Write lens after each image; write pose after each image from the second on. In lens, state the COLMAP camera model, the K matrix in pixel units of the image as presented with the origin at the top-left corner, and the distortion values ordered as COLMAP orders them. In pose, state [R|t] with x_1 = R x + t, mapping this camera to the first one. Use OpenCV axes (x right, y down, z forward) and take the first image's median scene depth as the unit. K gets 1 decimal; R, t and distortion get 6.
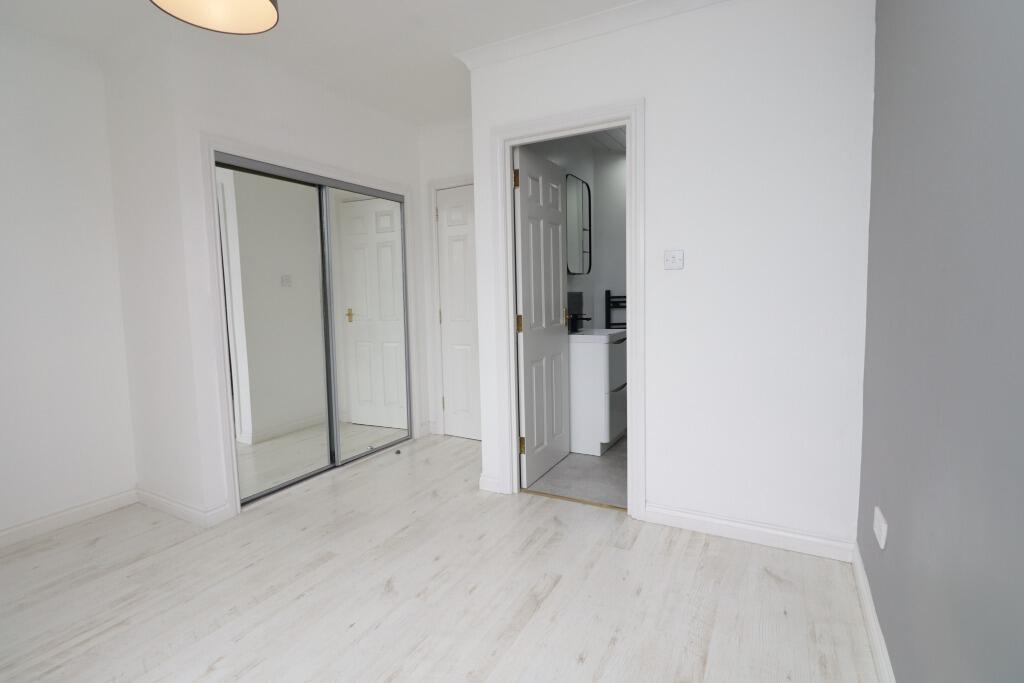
lens RADIAL K [[501.2, 0, 512.0], [0, 501.2, 341.5], [0, 0, 1]] dist [0.028950, -0.024066]
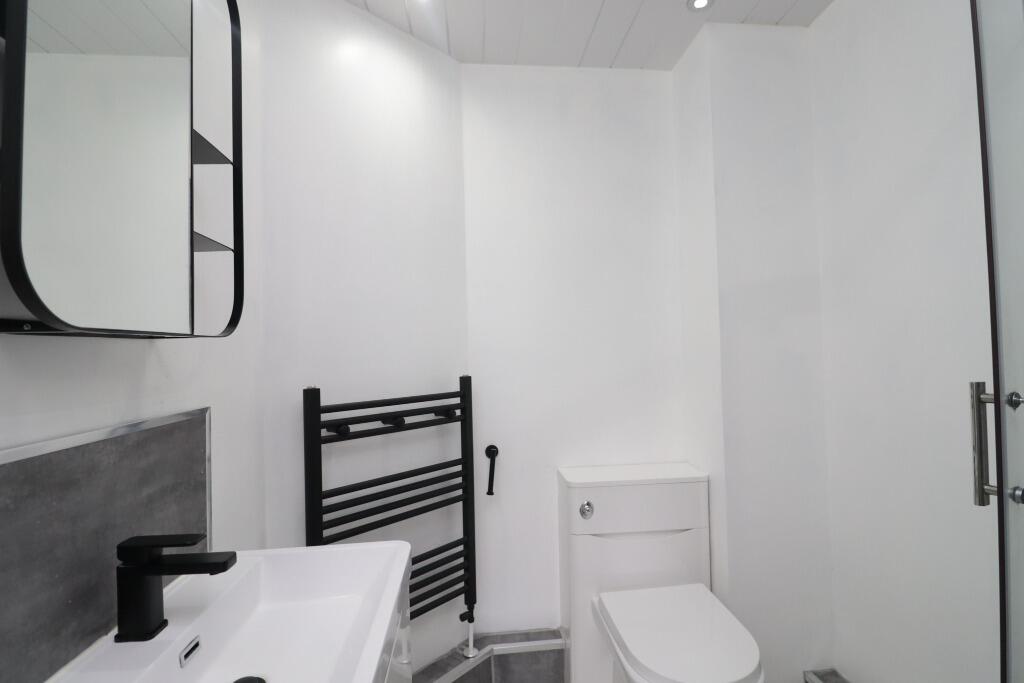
lens RADIAL K [[486.2, 0, 512.0], [0, 486.2, 341.5], [0, 0, 1]] dist [-0.001591, -0.001539]
pose [[0.825296, 0.019054, 0.564379, 0.131094], [0.060343, 0.990732, -0.121689, -0.095452], [-0.561467, 0.134486, 0.816498, 0.729993]]
